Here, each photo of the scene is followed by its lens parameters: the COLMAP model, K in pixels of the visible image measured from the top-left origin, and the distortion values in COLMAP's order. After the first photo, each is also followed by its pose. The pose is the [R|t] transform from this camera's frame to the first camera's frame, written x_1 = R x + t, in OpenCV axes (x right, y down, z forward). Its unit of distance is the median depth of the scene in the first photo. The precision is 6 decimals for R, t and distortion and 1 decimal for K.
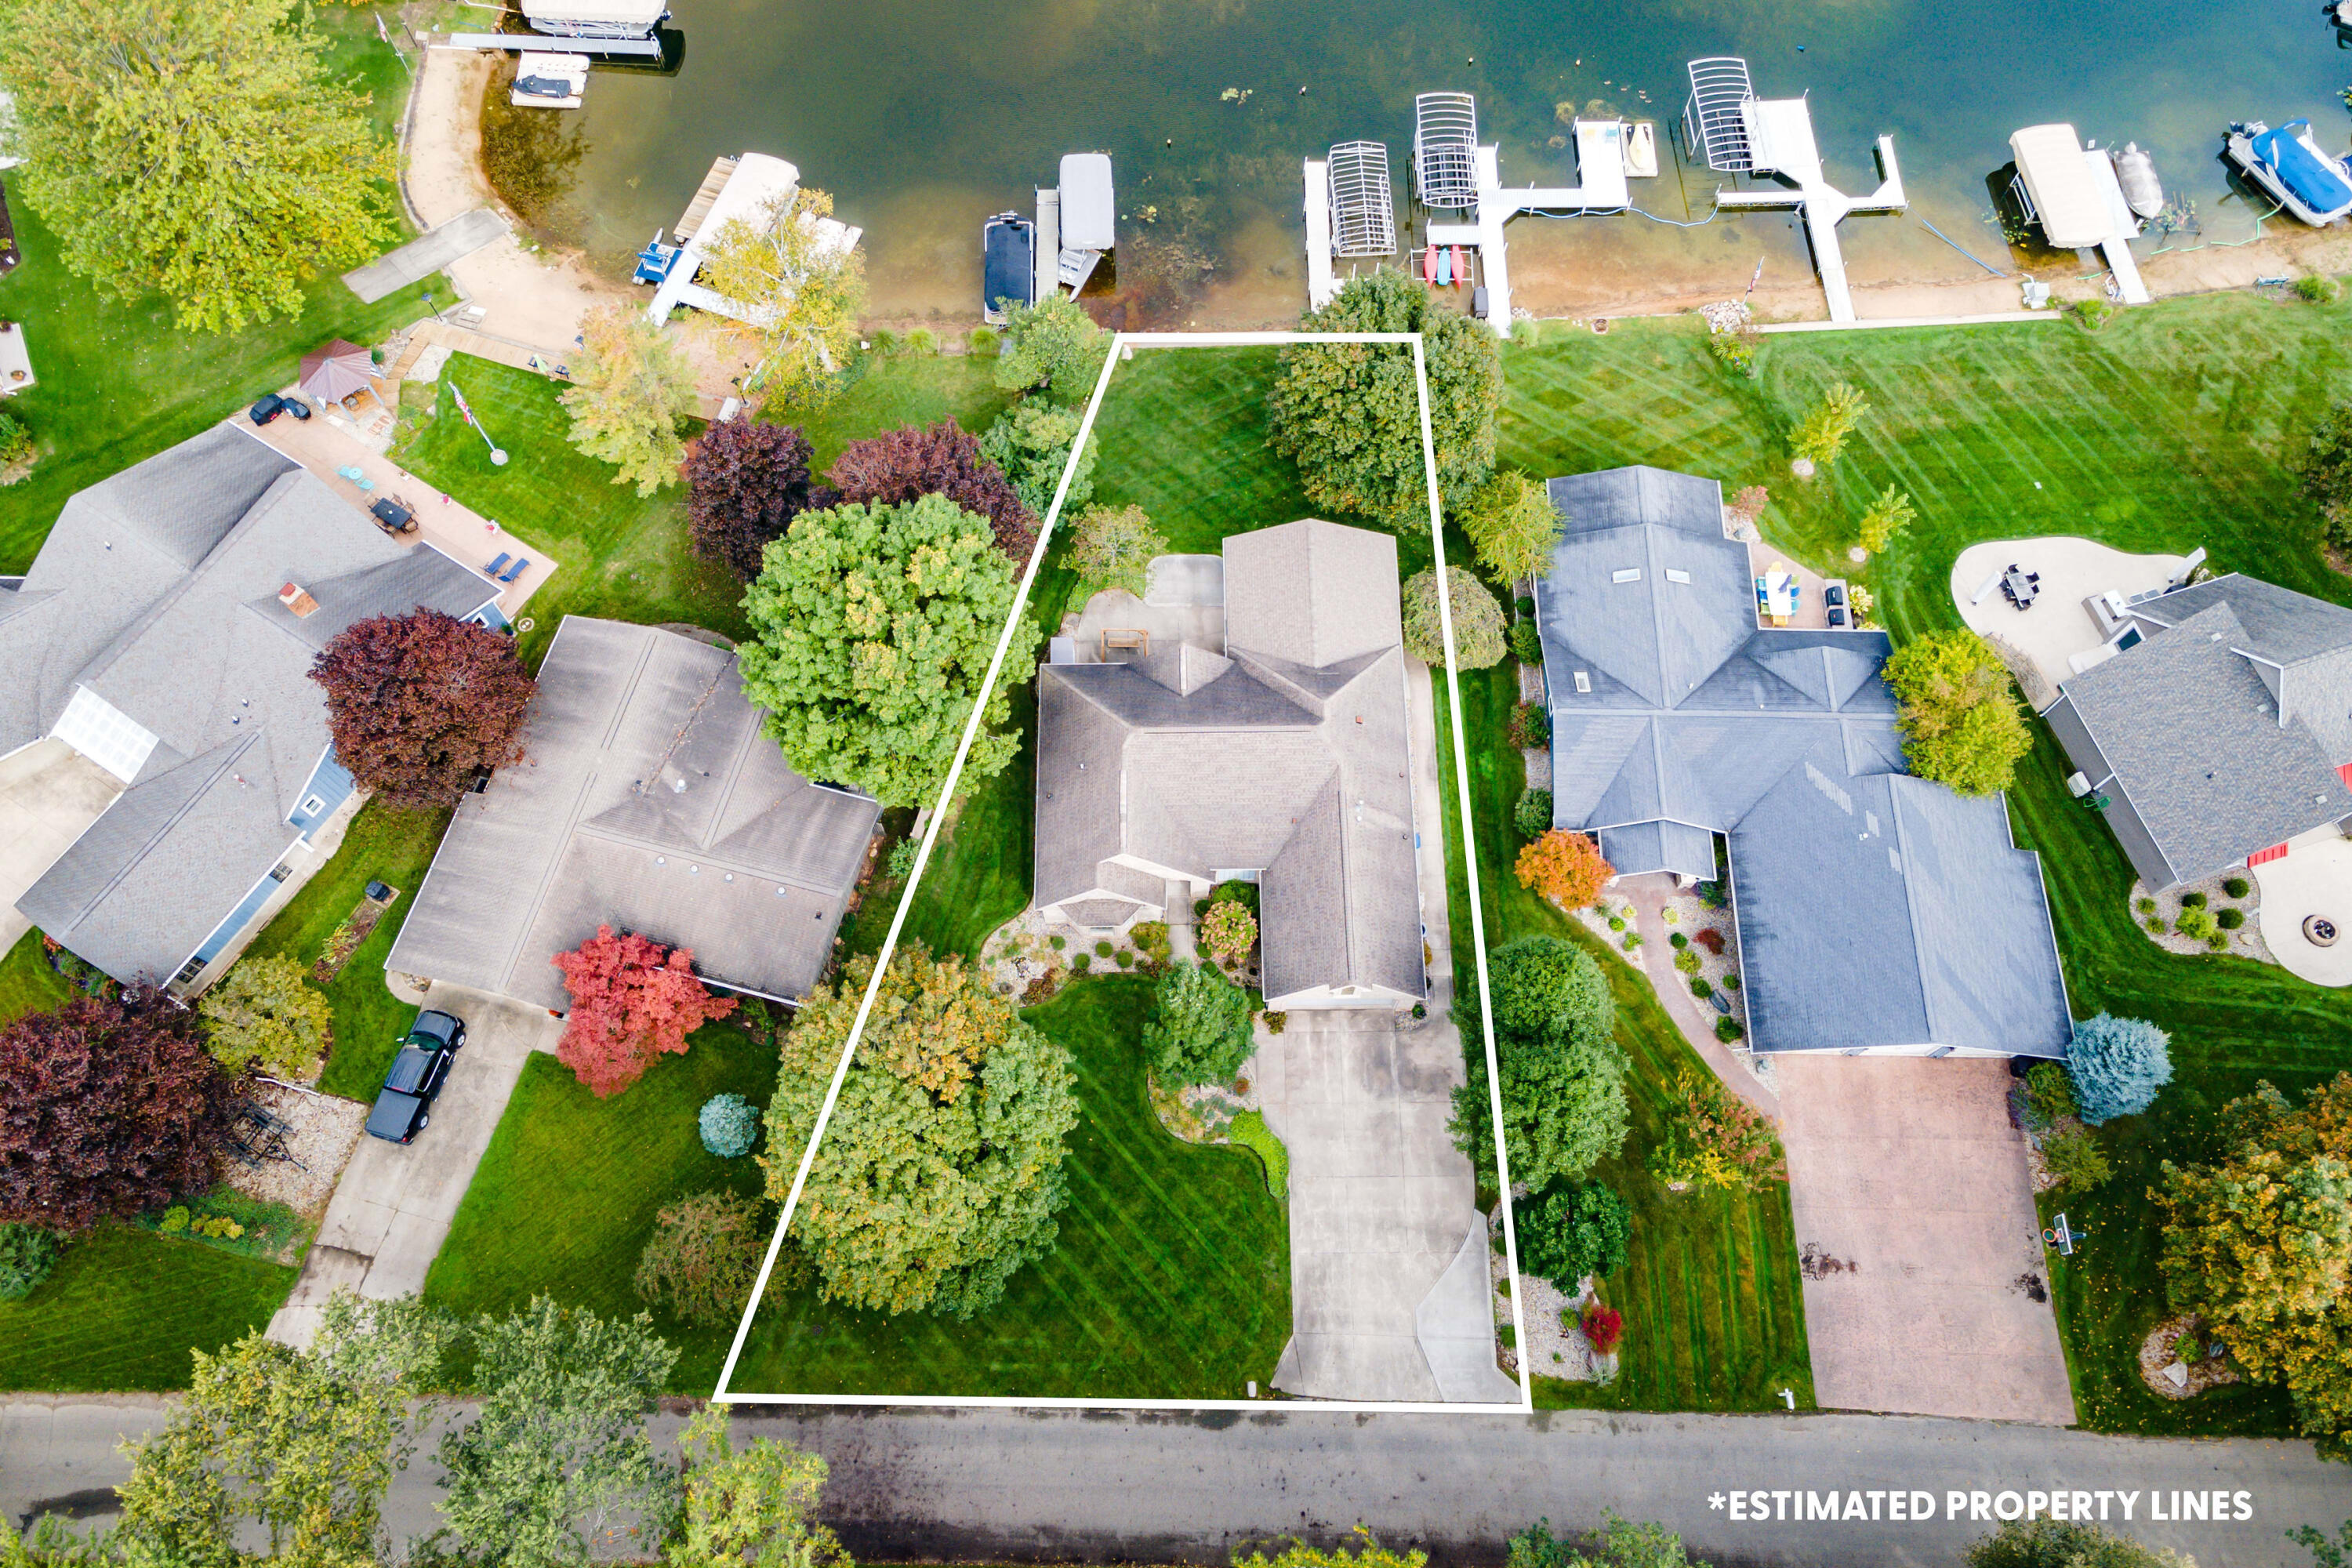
lens RADIAL K [[1758.1, 0, 1169.4], [0, 1758.1, 746.5], [0, 0, 1]] dist [0.044471, 0.009095]
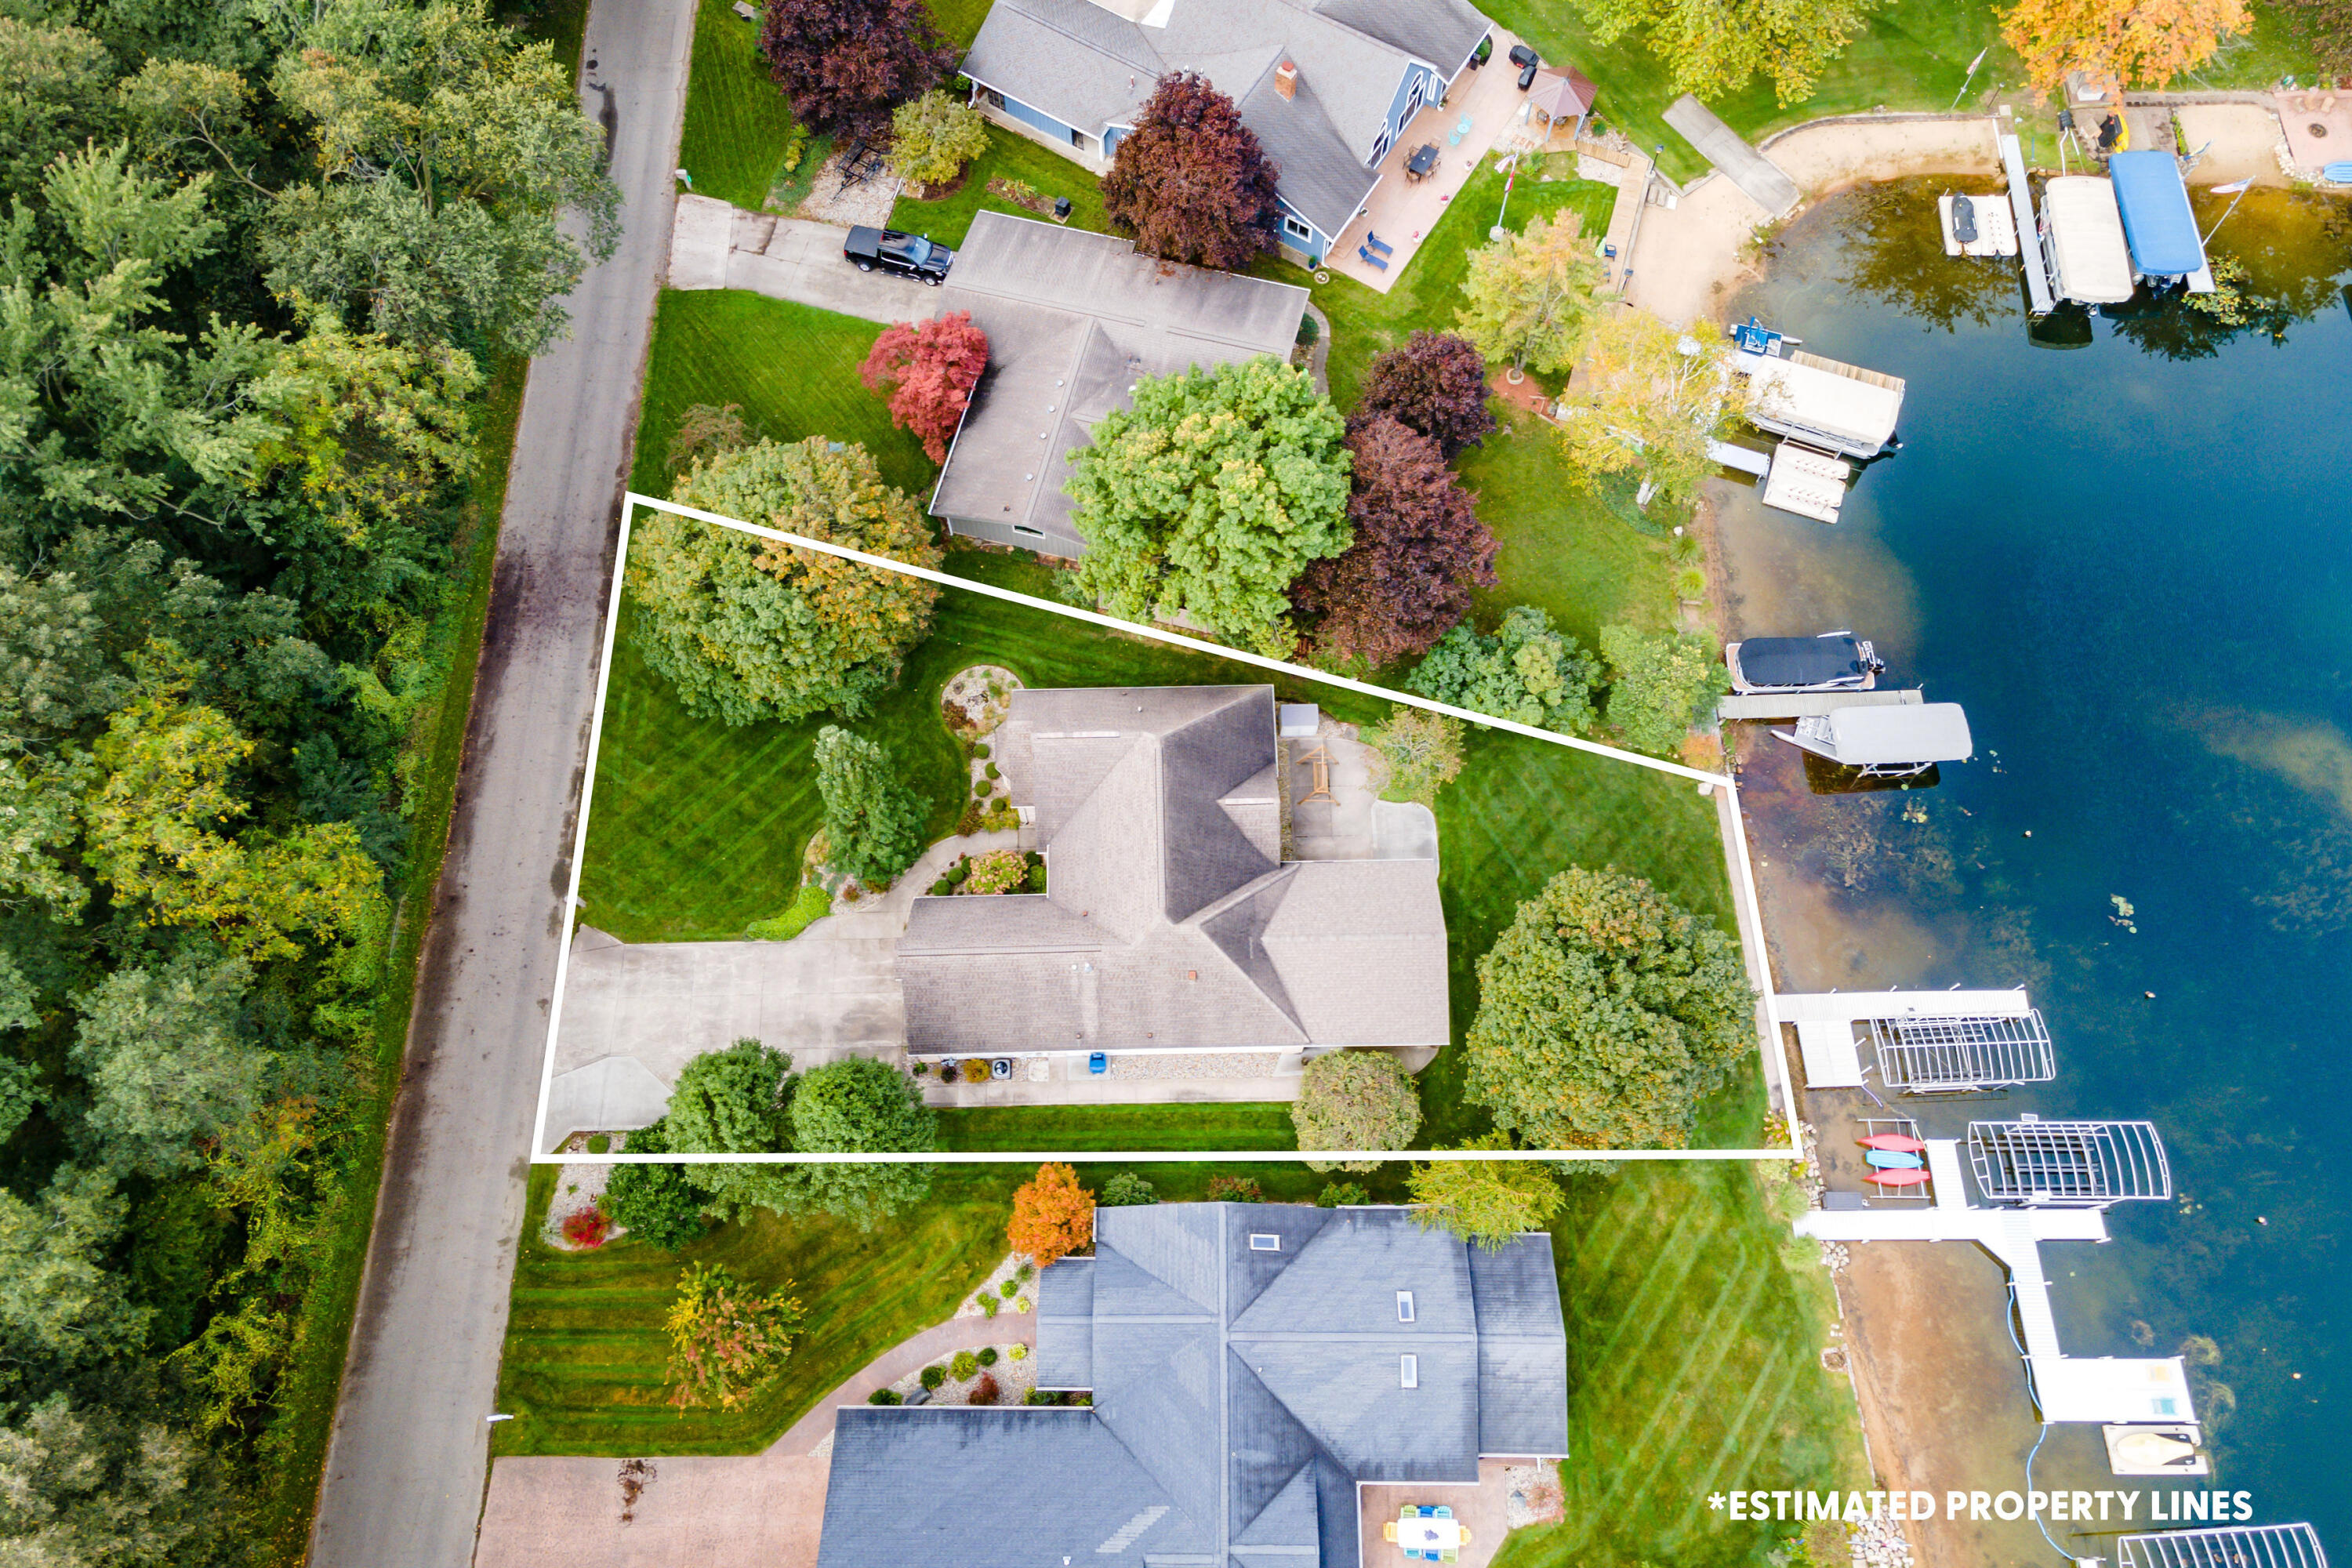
lens RADIAL K [[1758.1, 0, 1169.4], [0, 1758.1, 746.5], [0, 0, 1]] dist [0.044471, 0.009095]
pose [[0.013034, 0.918300, -0.395671, 0.347484], [-0.916775, 0.168949, 0.361911, -0.343673], [0.399191, 0.358024, 0.844077, 0.153586]]
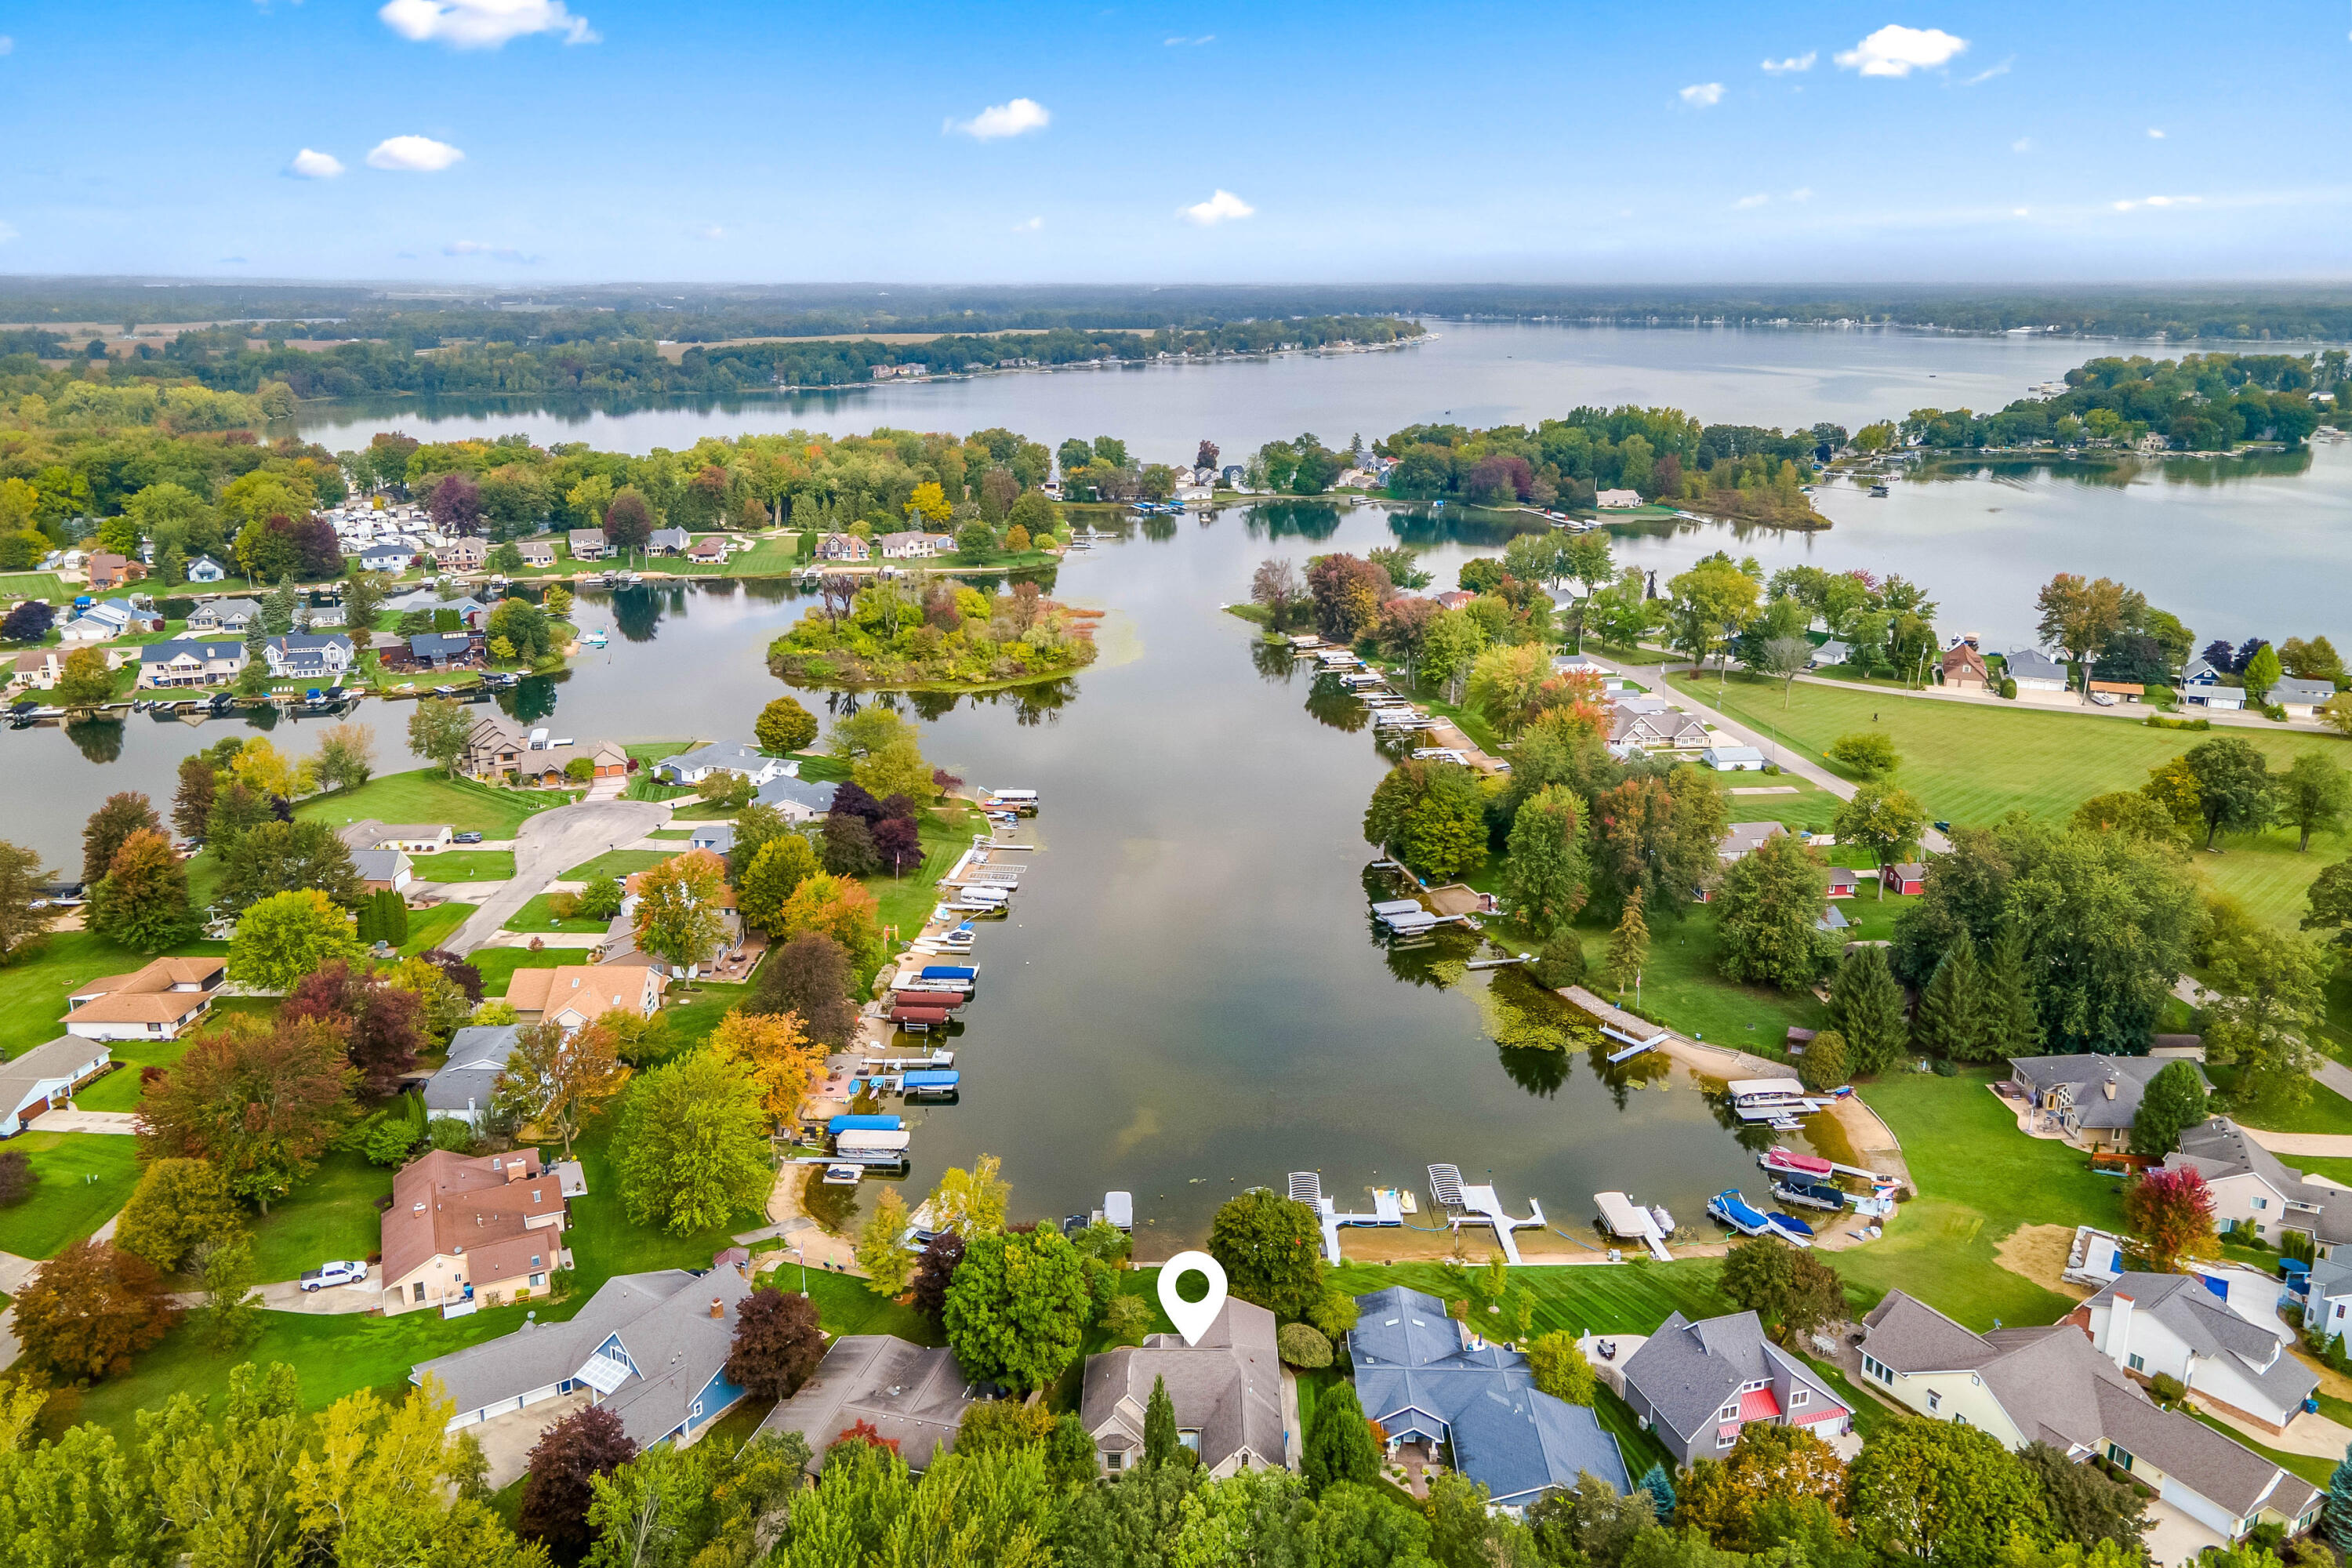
lens RADIAL K [[1758.1, 0, 1169.4], [0, 1758.1, 746.5], [0, 0, 1]] dist [0.044471, 0.009095]
pose [[0.999876, 0.008960, -0.012953, 0.034564], [-0.015698, 0.633700, -0.773419, 1.011882], [0.001279, 0.773527, 0.633762, -0.720490]]
